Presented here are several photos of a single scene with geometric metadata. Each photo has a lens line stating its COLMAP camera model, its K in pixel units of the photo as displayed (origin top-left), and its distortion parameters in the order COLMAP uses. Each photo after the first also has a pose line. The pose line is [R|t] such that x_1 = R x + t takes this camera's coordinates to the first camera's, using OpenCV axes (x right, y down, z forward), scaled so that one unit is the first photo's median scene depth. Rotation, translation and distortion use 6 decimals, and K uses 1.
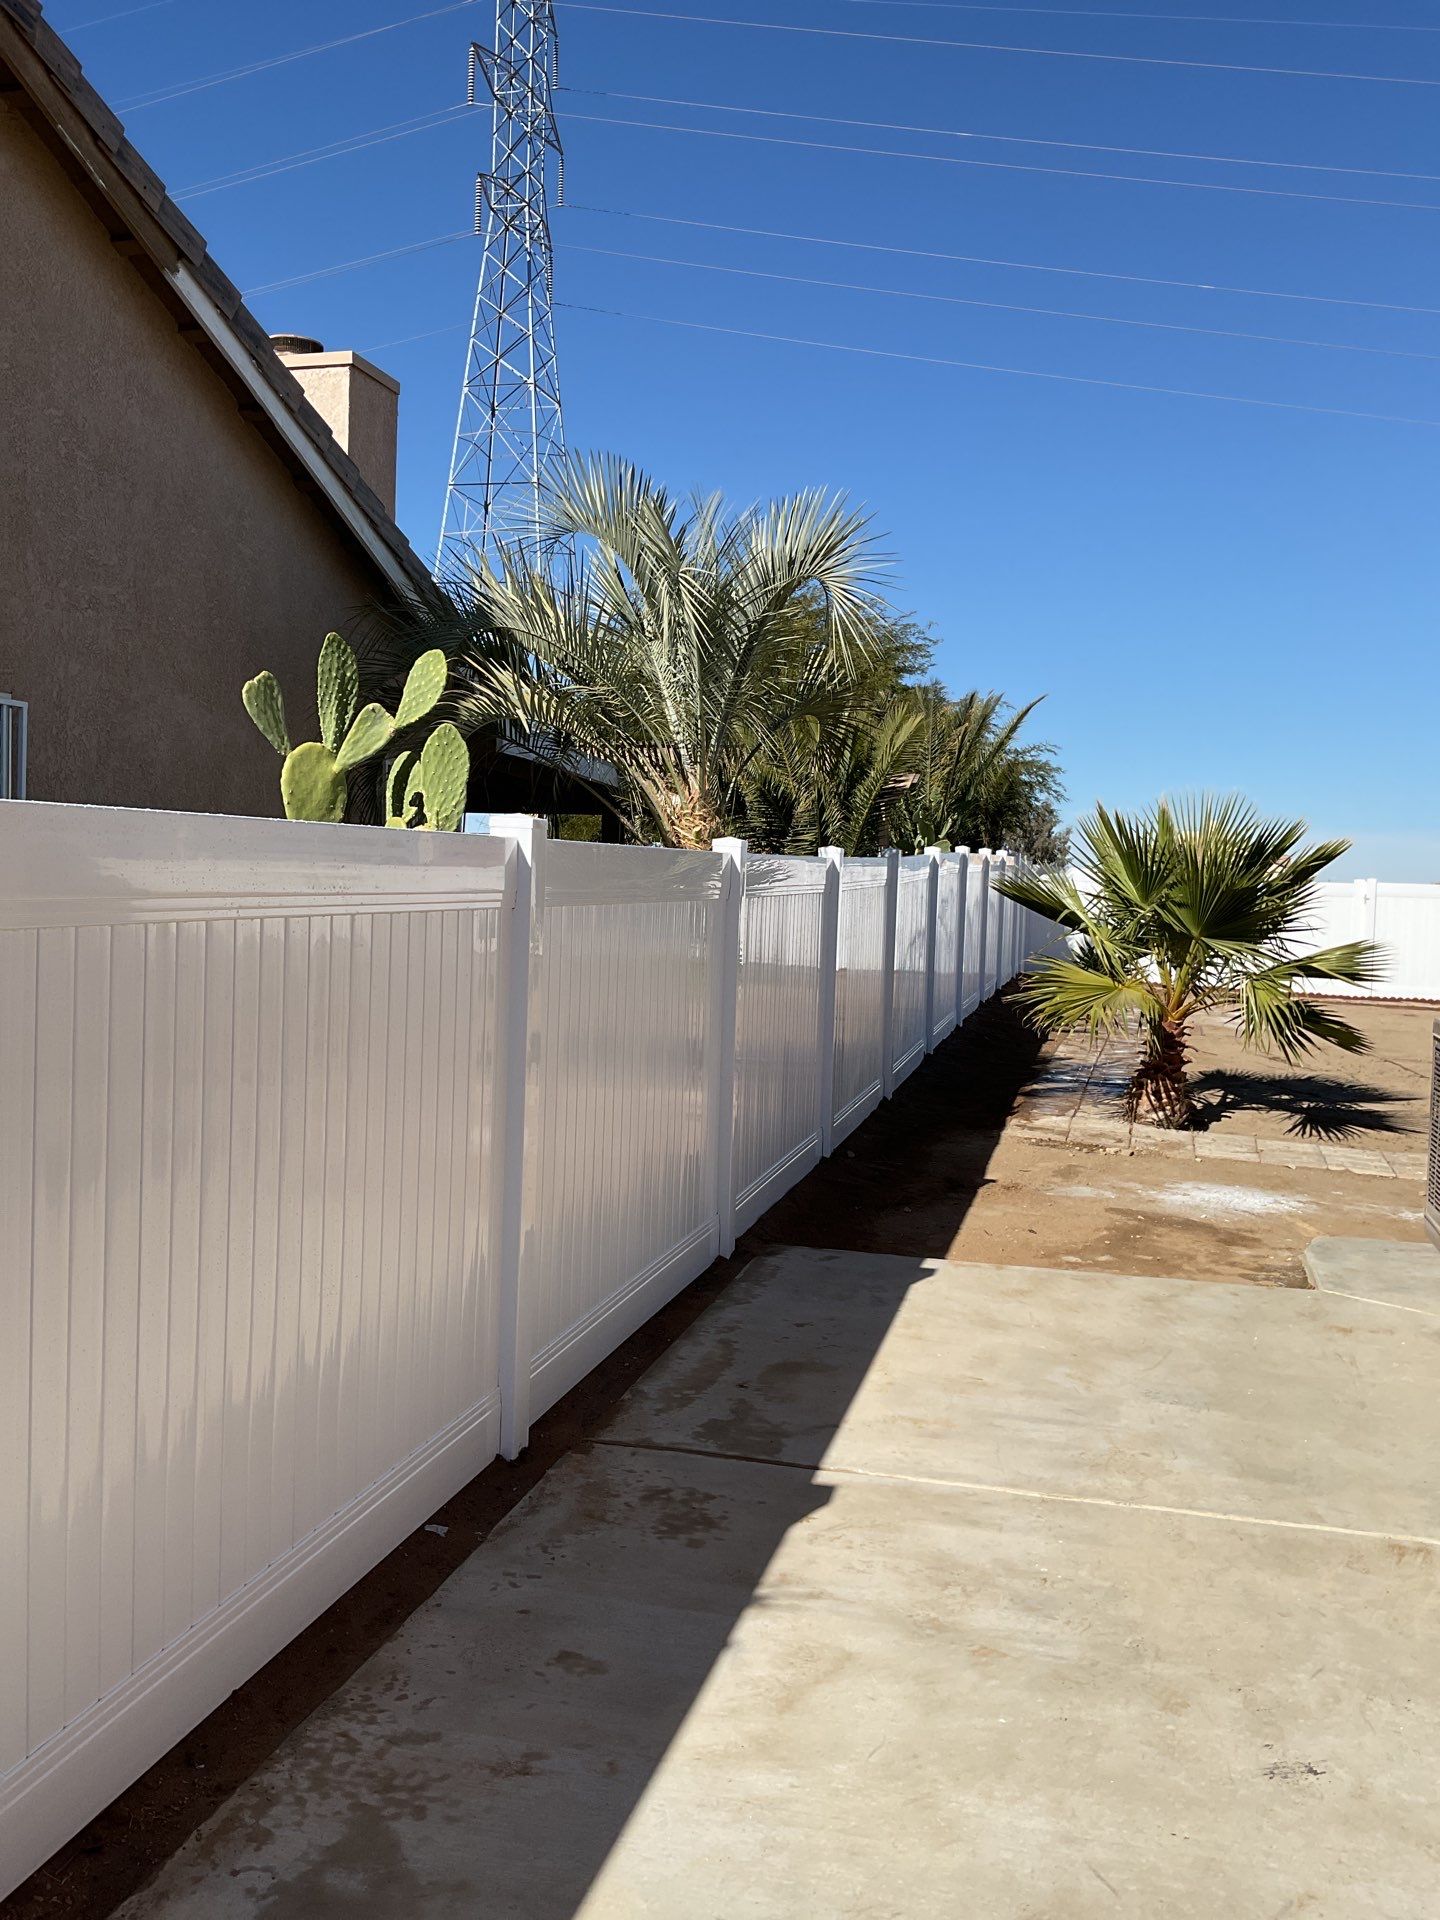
lens RADIAL K [[1547.6, 0, 720.0], [0, 1547.6, 960.0], [0, 0, 1]] dist [0.048309, -0.096912]
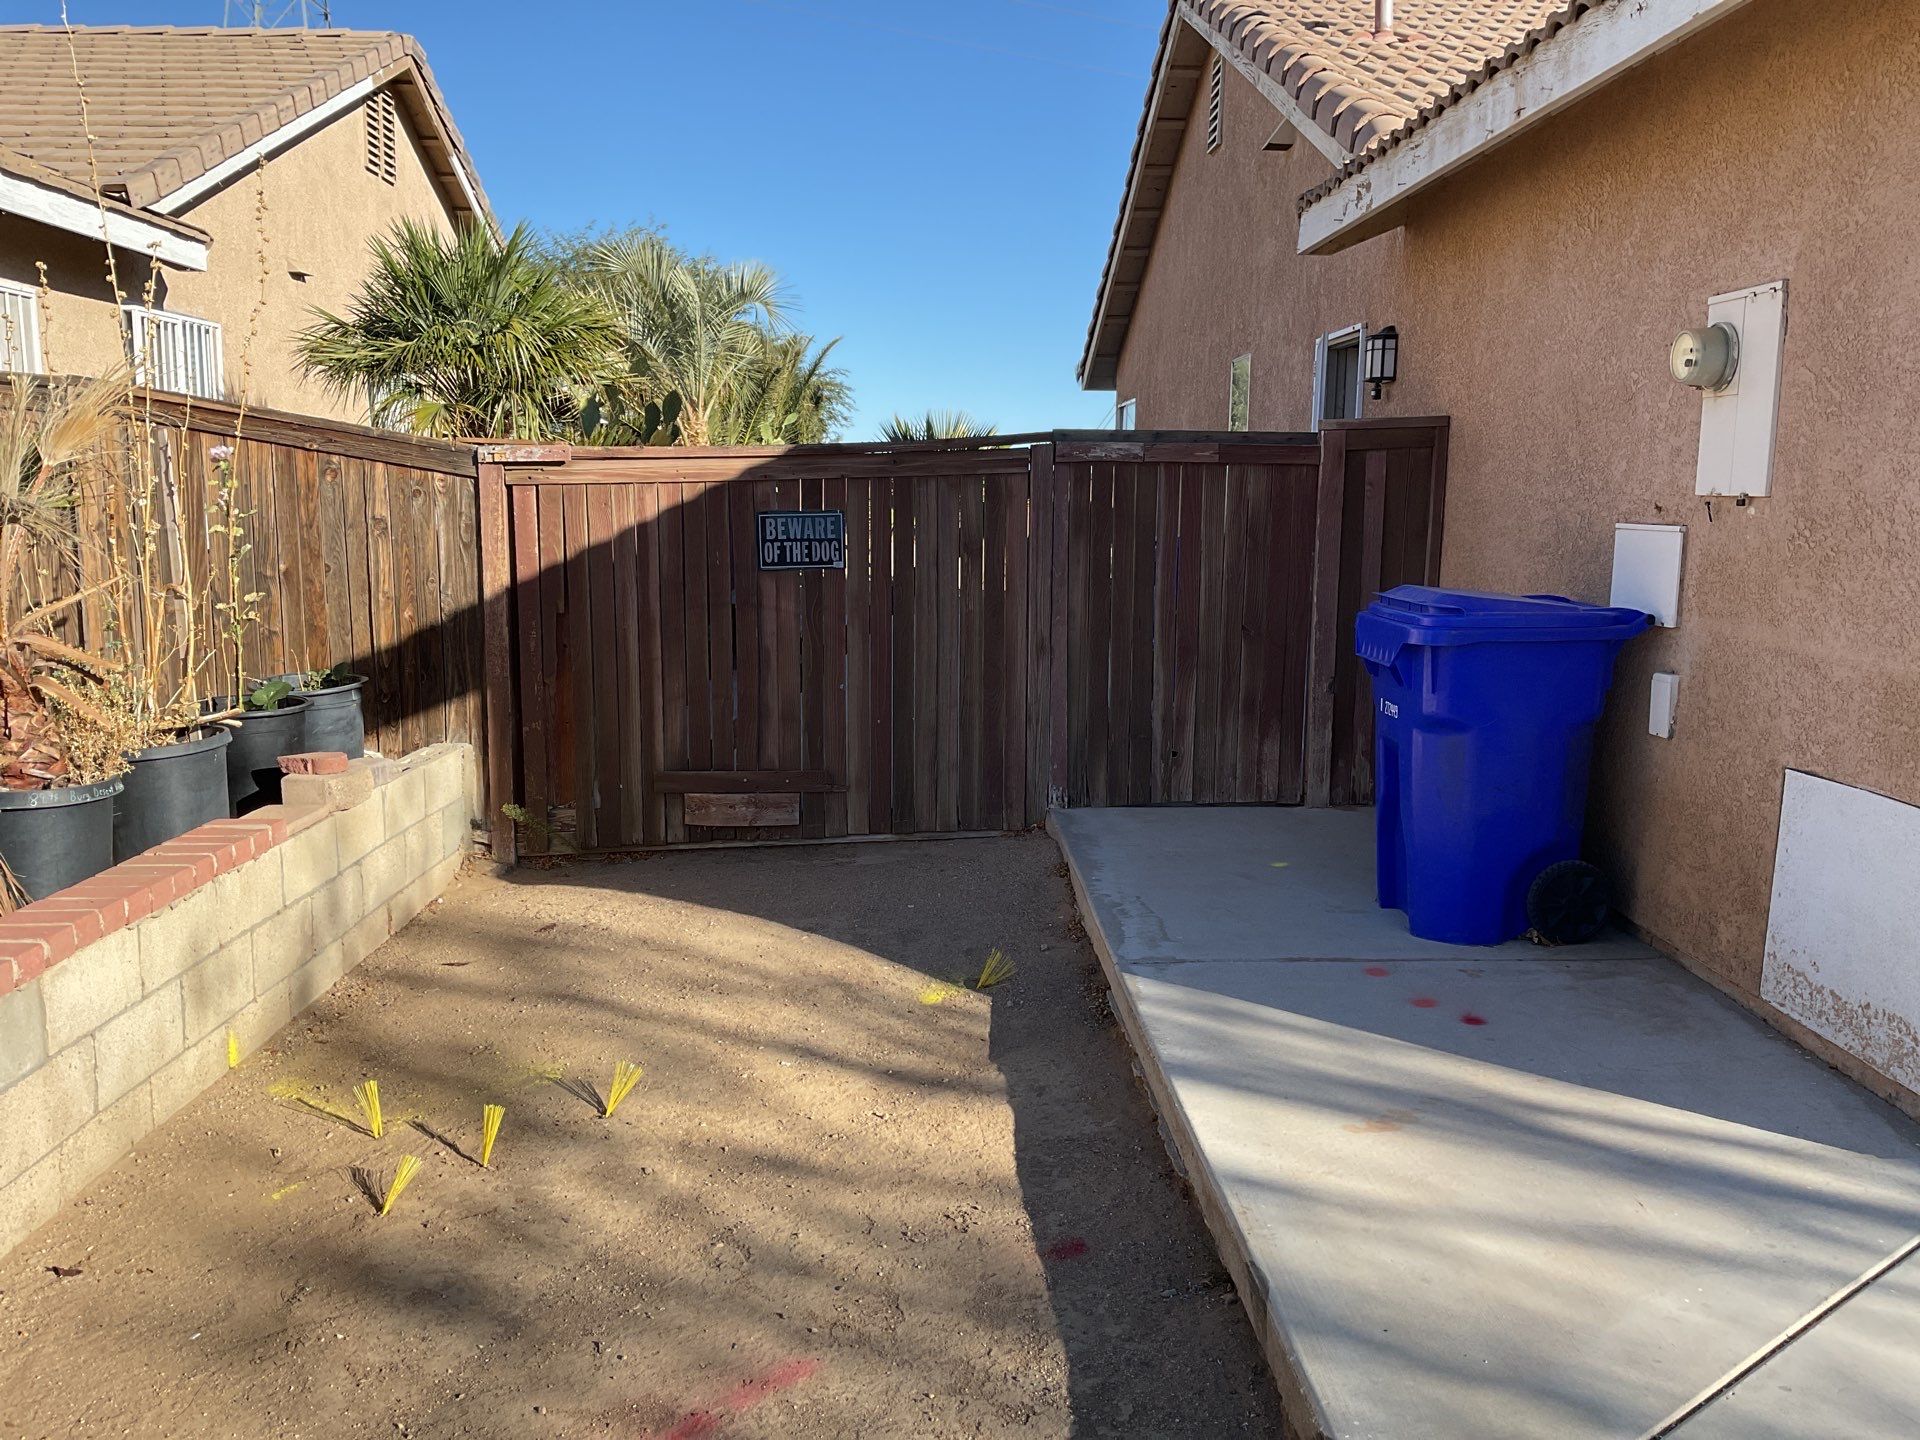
lens RADIAL K [[1546.3, 0, 960.0], [0, 1546.3, 720.0], [0, 0, 1]] dist [0.053673, -0.103225]
pose [[0.954041, -0.065843, 0.292355, -0.242333], [0.037041, 0.993993, 0.102987, 0.072840], [-0.297379, -0.087425, 0.950748, -0.813842]]
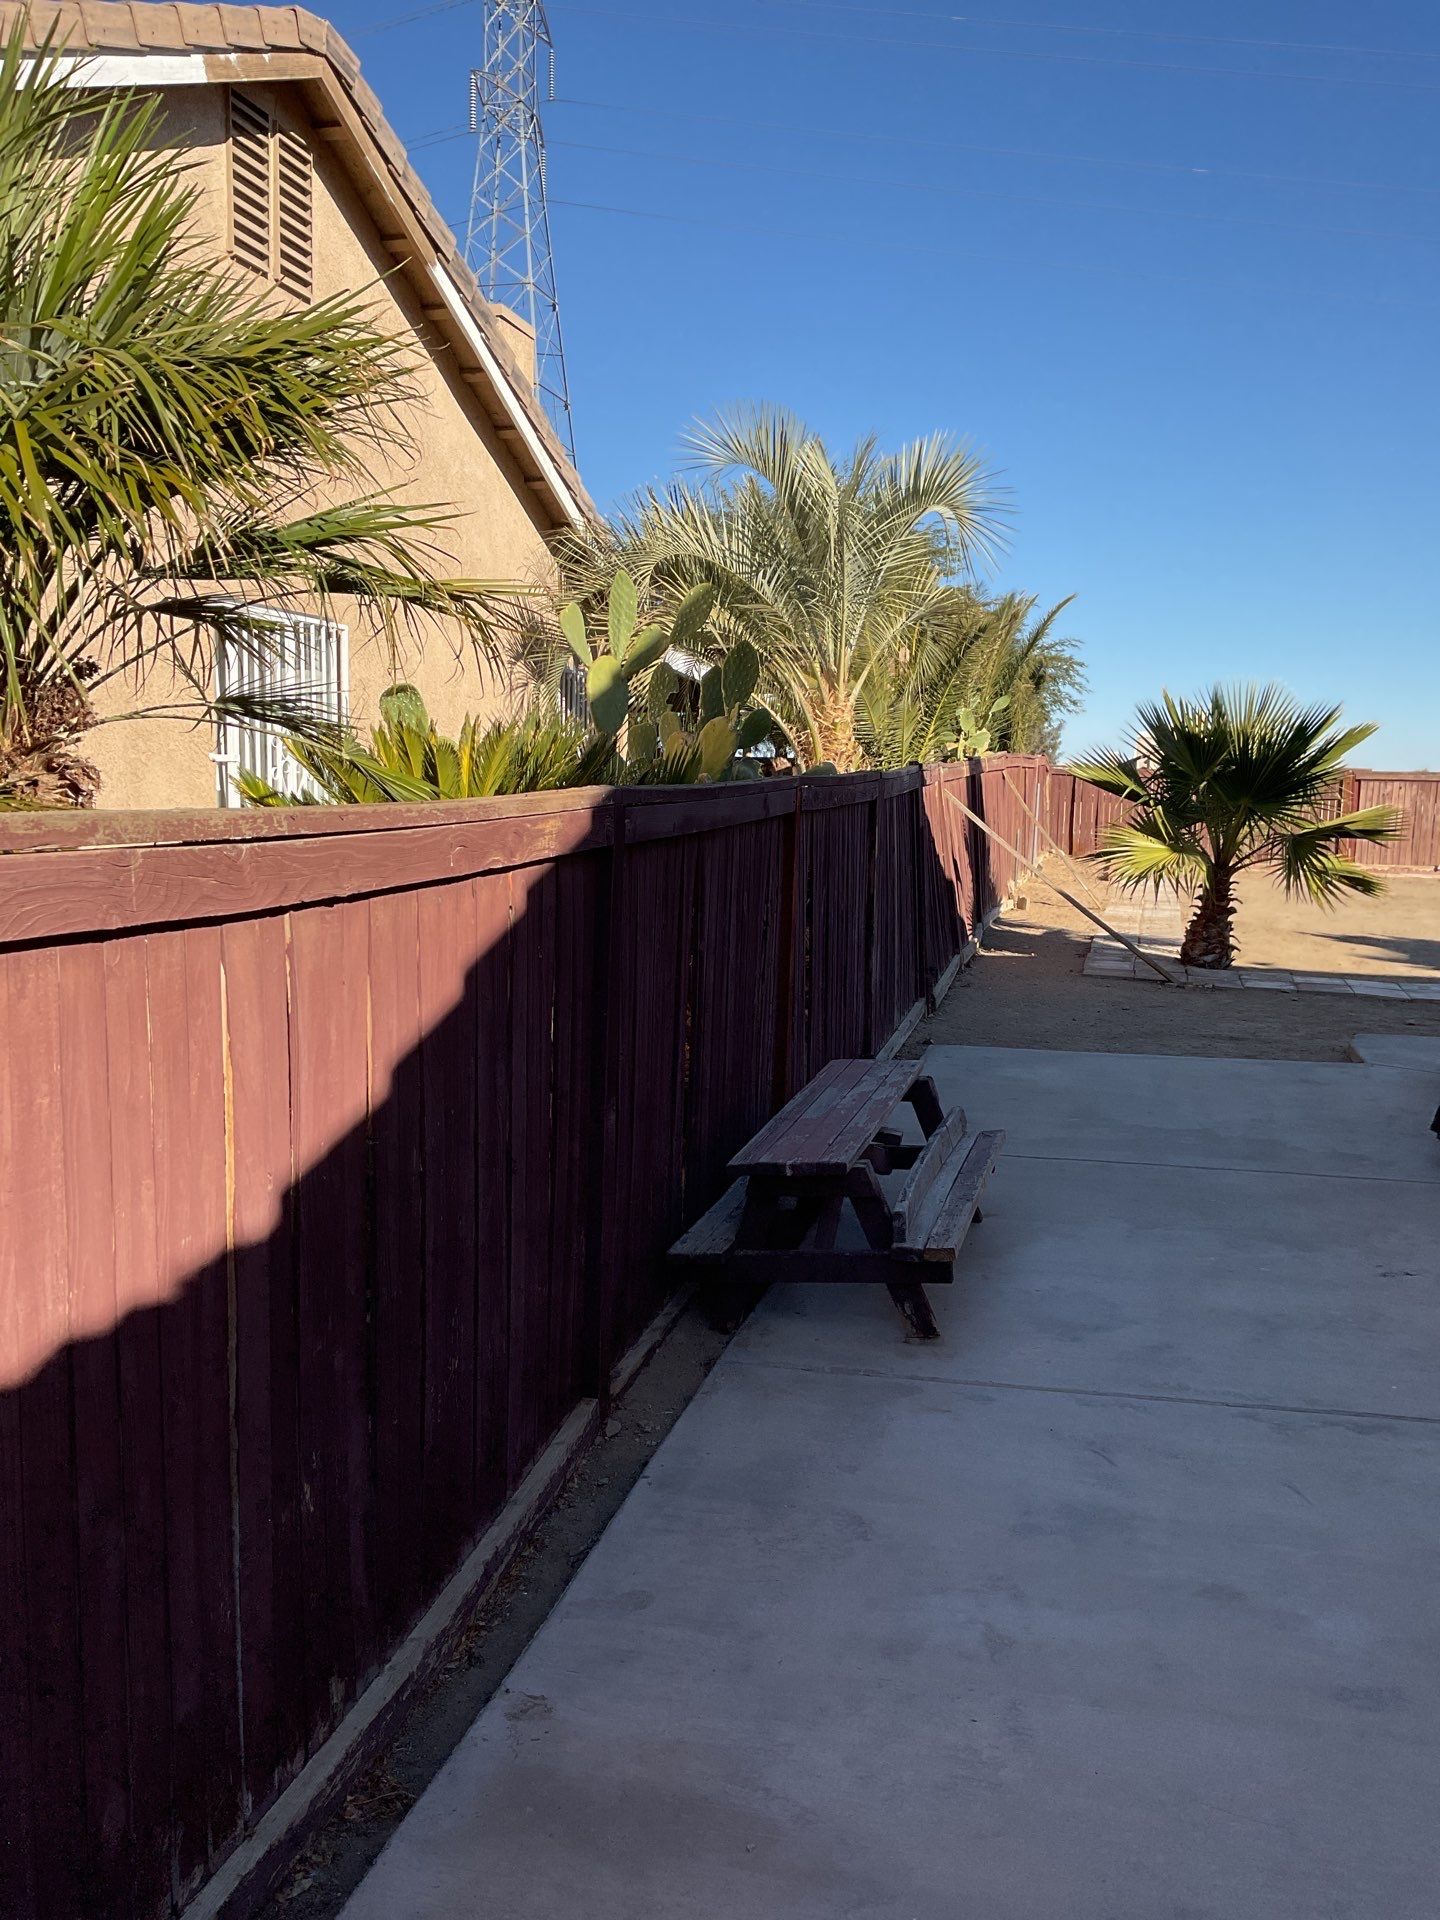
lens RADIAL K [[1546.3, 0, 711.3], [0, 1546.3, 963.8], [0, 0, 1]] dist [0.053673, -0.103225]
pose [[0.999787, -0.019689, 0.006162, -0.101445], [0.019242, 0.997648, 0.065795, 0.018789], [-0.007443, -0.065662, 0.997814, -0.174199]]
